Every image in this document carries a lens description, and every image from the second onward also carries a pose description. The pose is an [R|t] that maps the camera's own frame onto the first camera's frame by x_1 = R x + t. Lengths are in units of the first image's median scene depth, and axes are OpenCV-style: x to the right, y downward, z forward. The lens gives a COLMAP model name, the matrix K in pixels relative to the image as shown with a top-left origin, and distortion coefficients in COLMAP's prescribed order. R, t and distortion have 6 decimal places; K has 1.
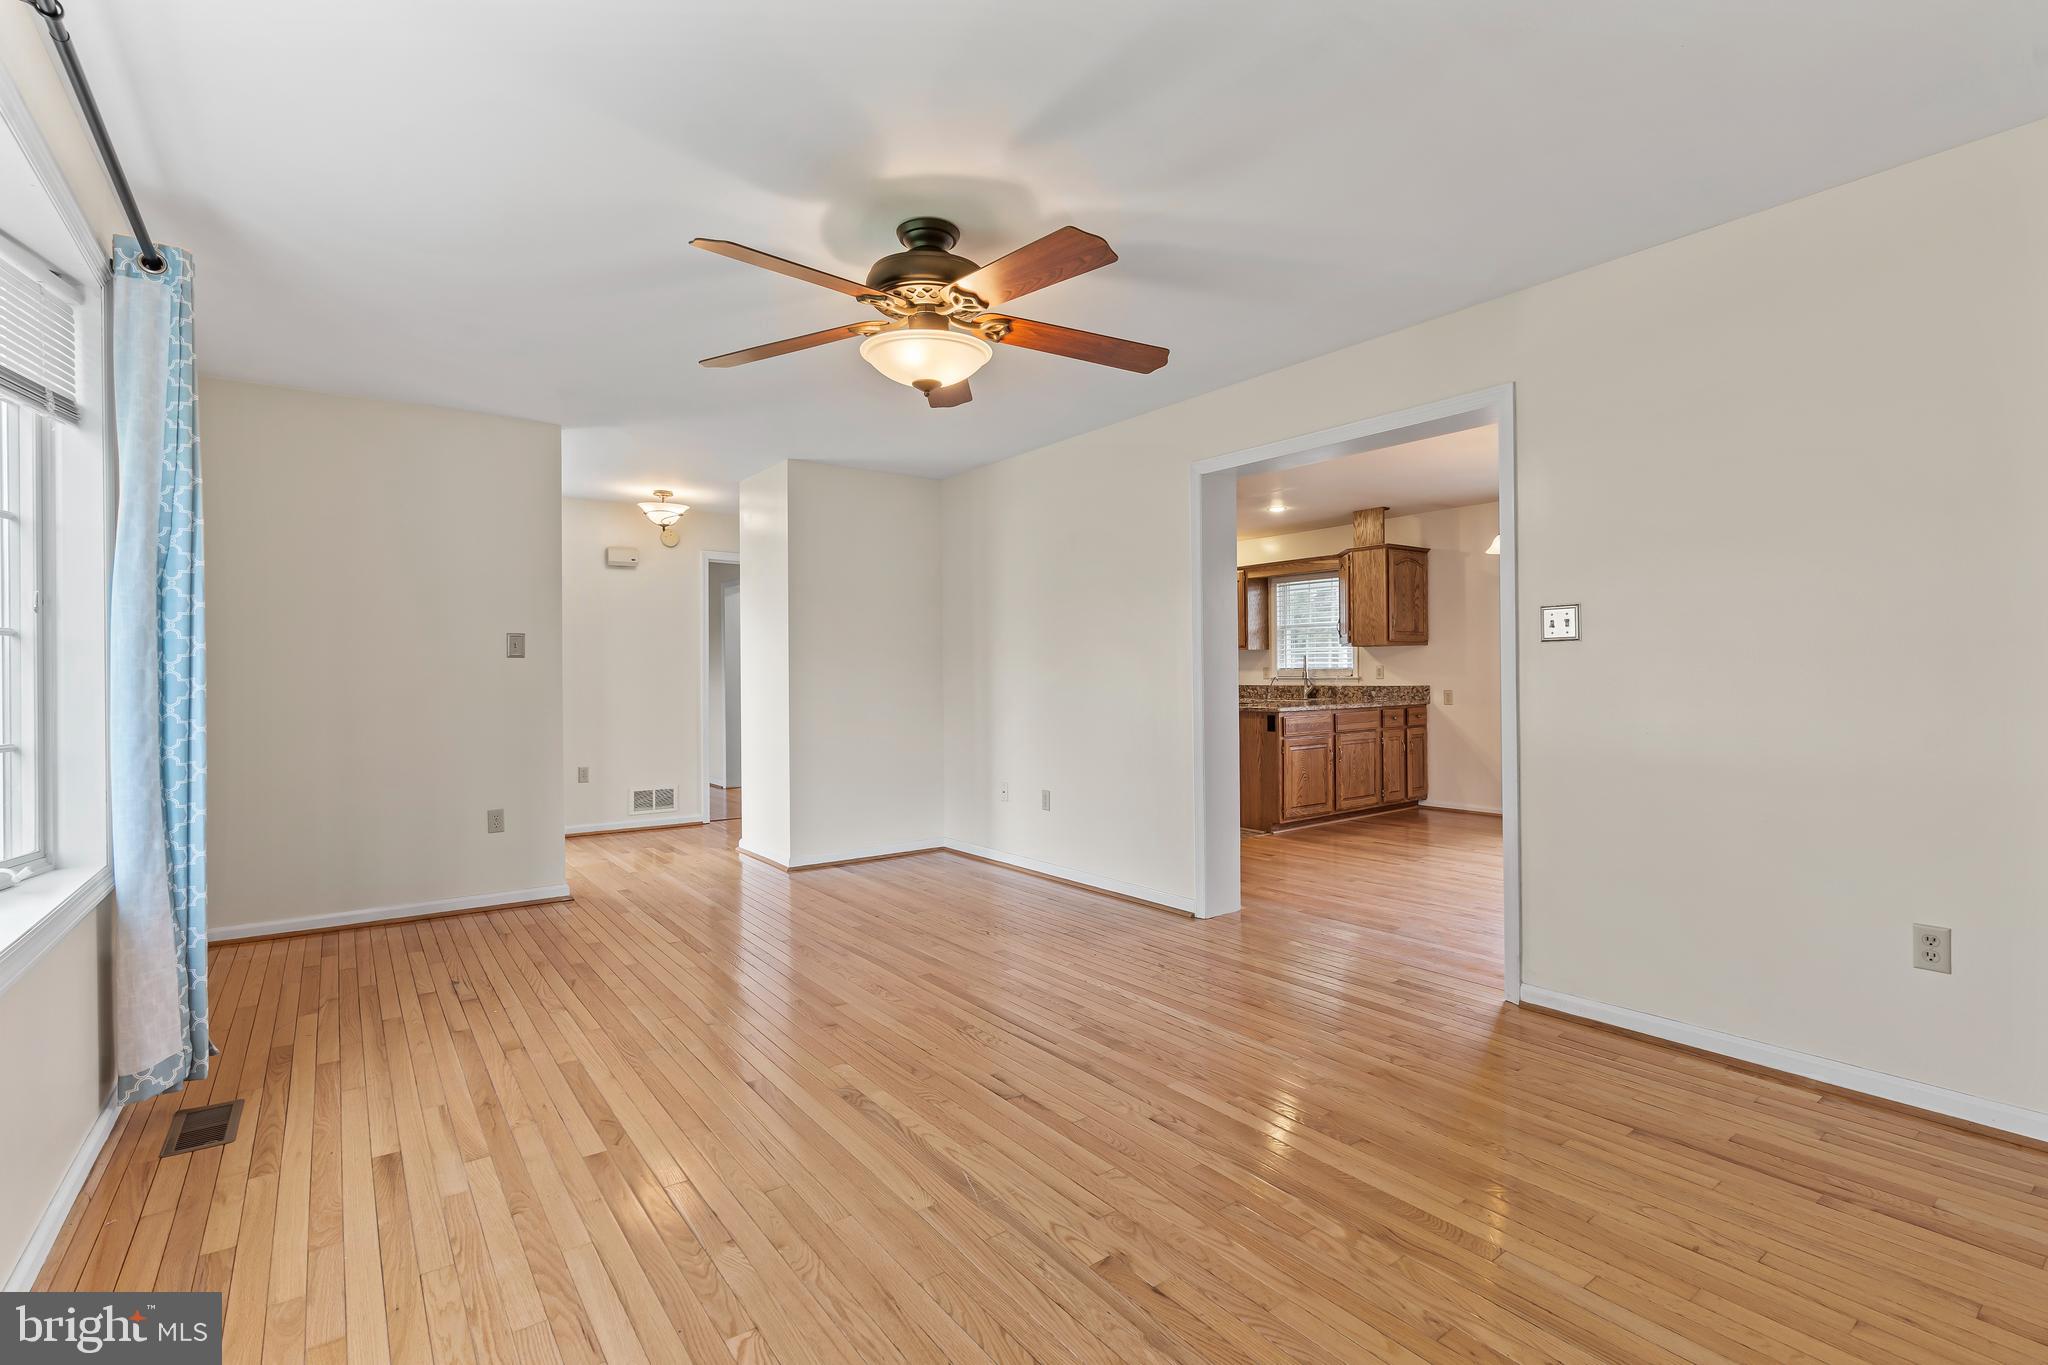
lens RADIAL K [[932.8, 0, 1027.1], [0, 932.8, 675.9], [0, 0, 1]] dist [-0.008497, 0.003716]
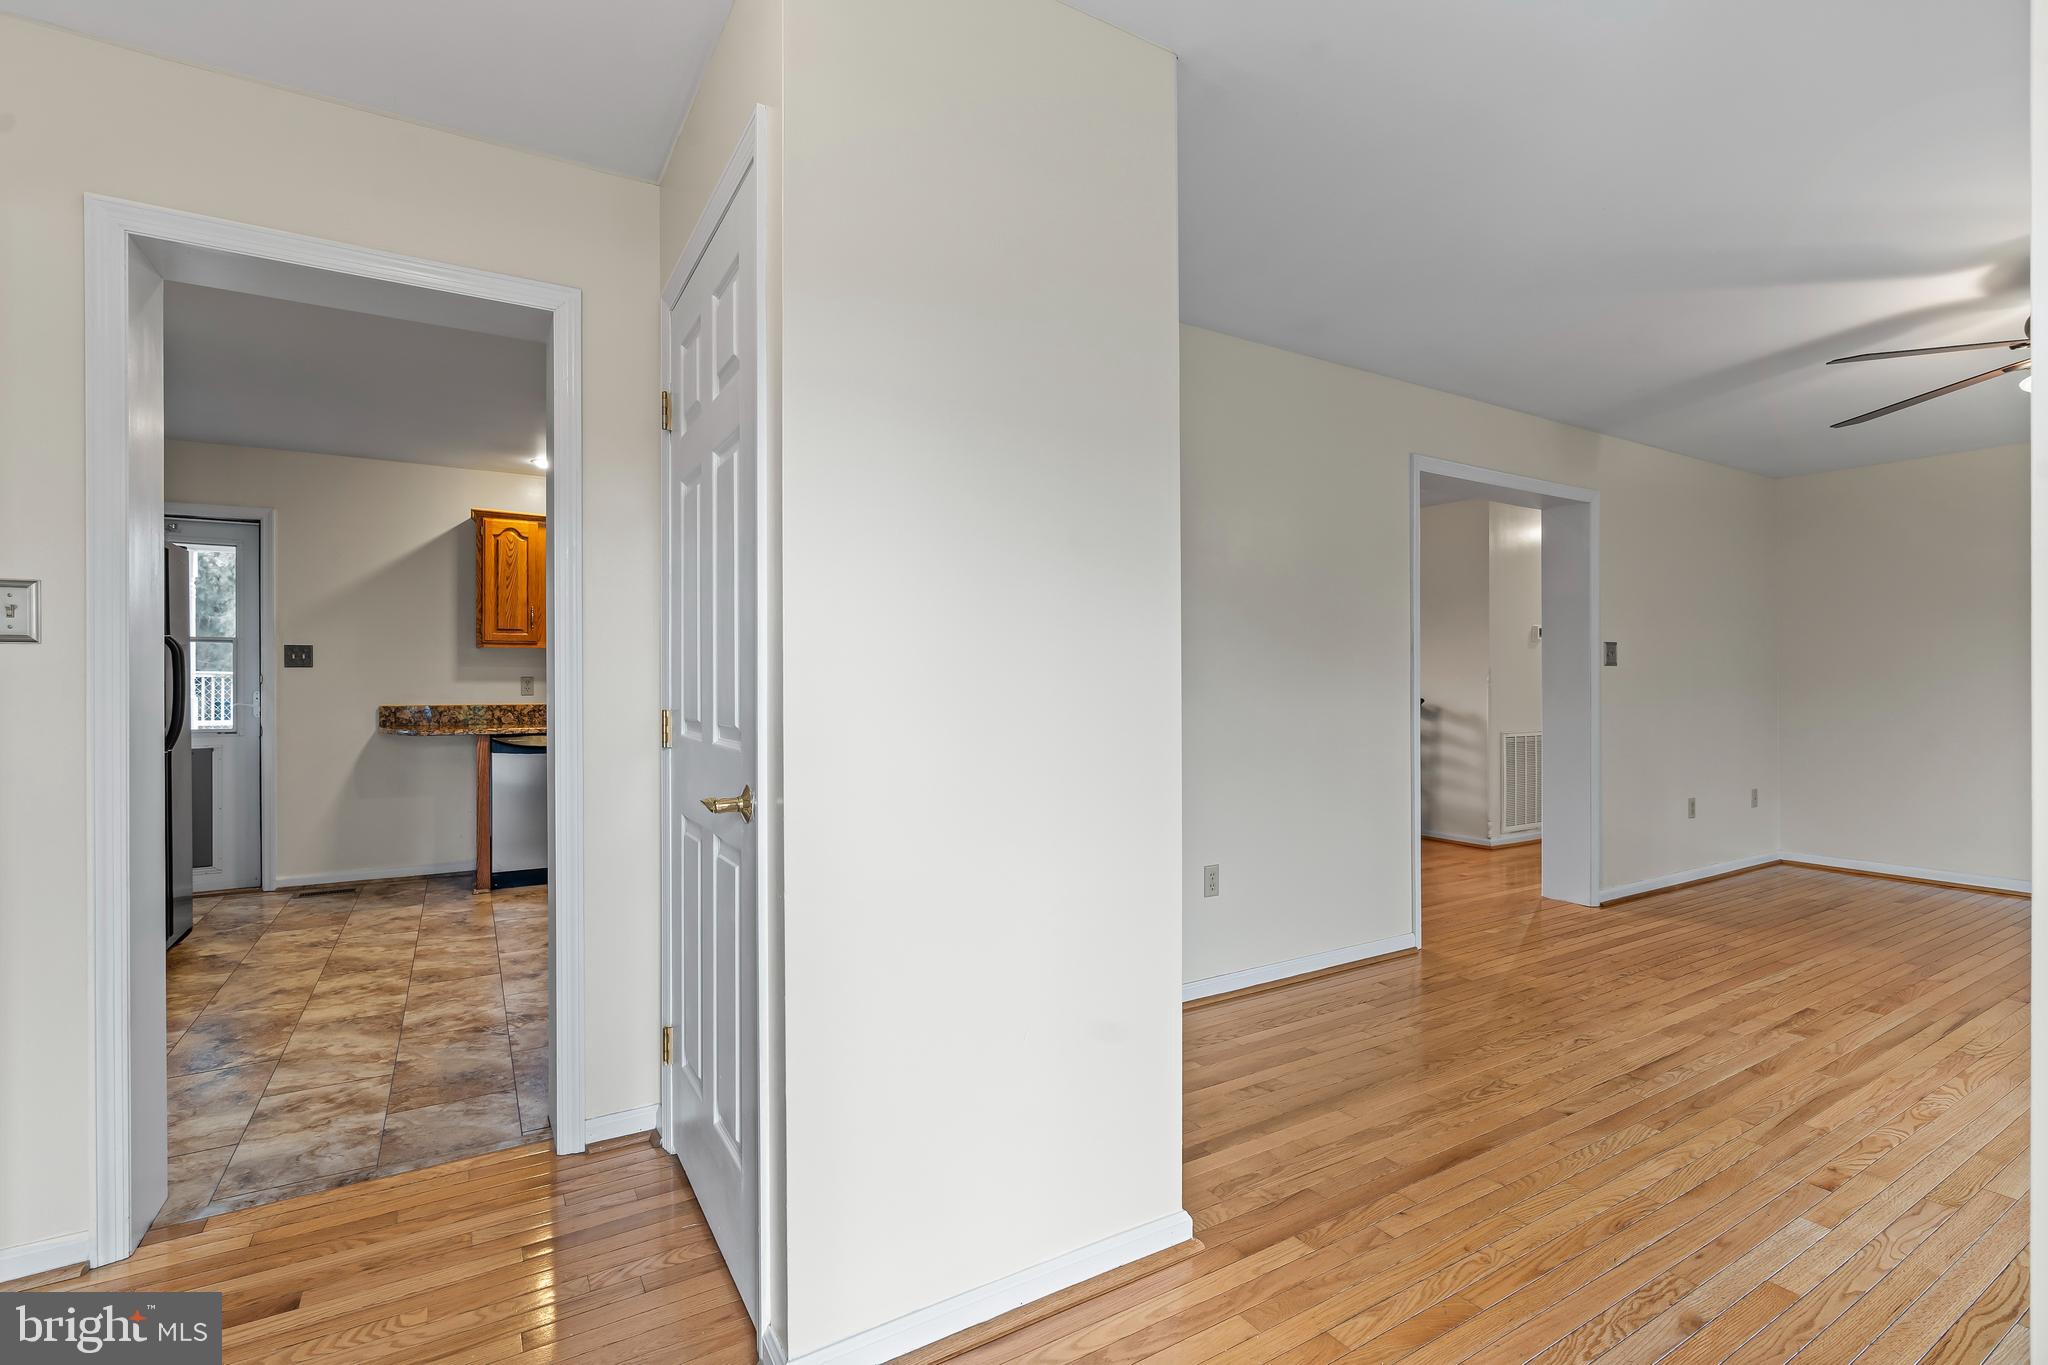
lens RADIAL K [[932.8, 0, 1025.1], [0, 932.8, 680.4], [0, 0, 1]] dist [-0.008497, 0.003716]
pose [[0.095593, 0.009338, 0.995377, -0.493891], [0.003398, 0.999947, -0.009707, 0.000945], [-0.995415, 0.004310, 0.095556, 0.833921]]
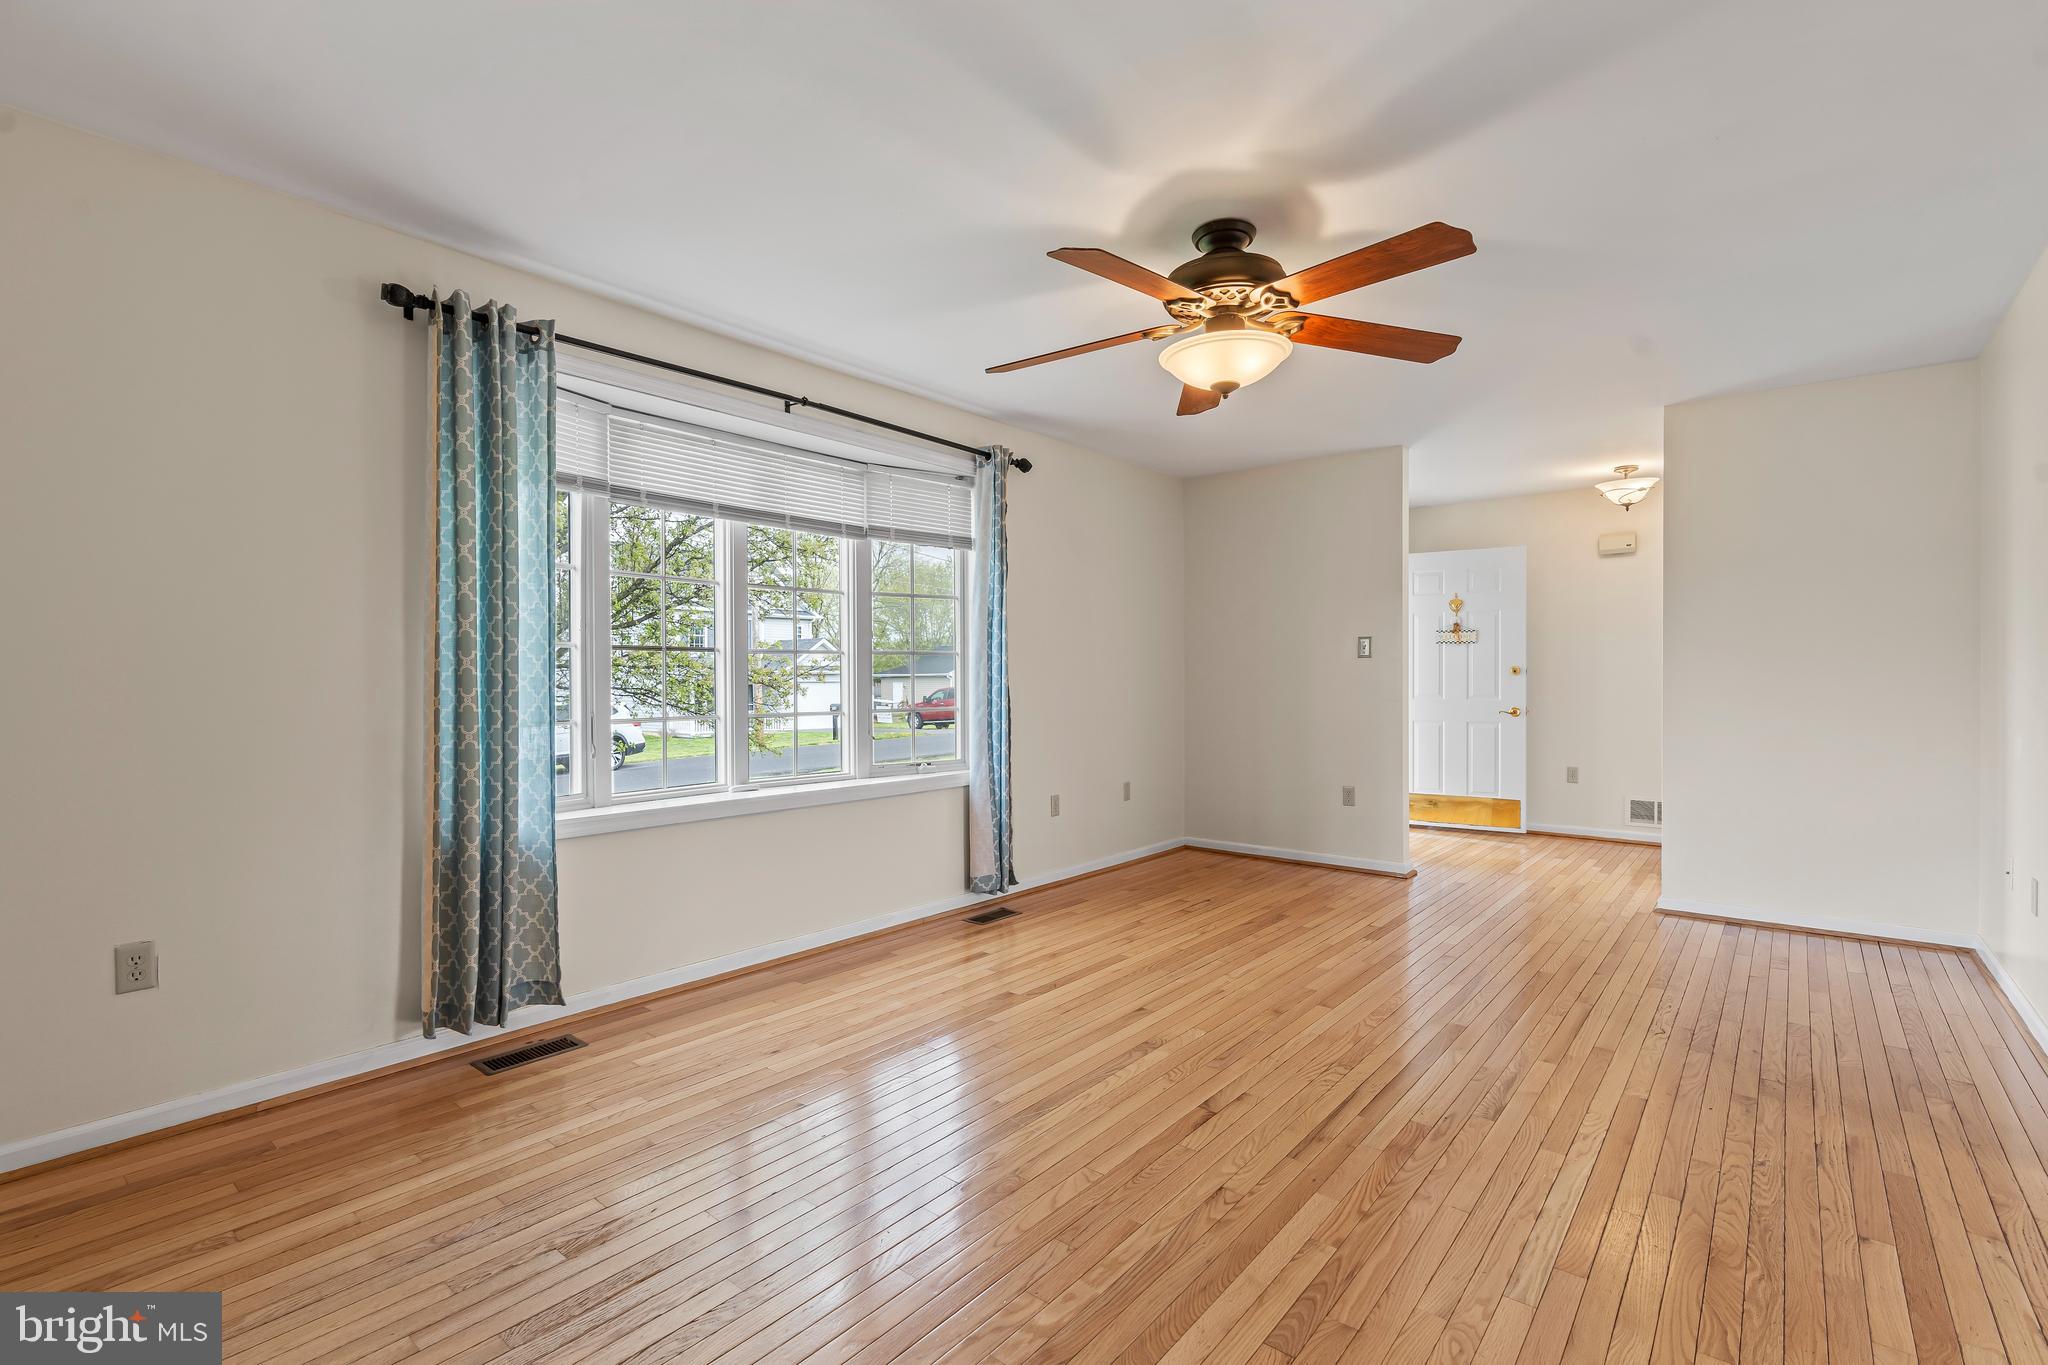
lens RADIAL K [[932.8, 0, 1025.6], [0, 932.8, 683.2], [0, 0, 1]] dist [-0.008497, 0.003716]
pose [[0.232026, 0.011461, -0.972642, 0.328354], [0.001518, 0.999925, 0.012144, -0.001743], [0.972708, -0.004294, 0.231992, 0.220616]]
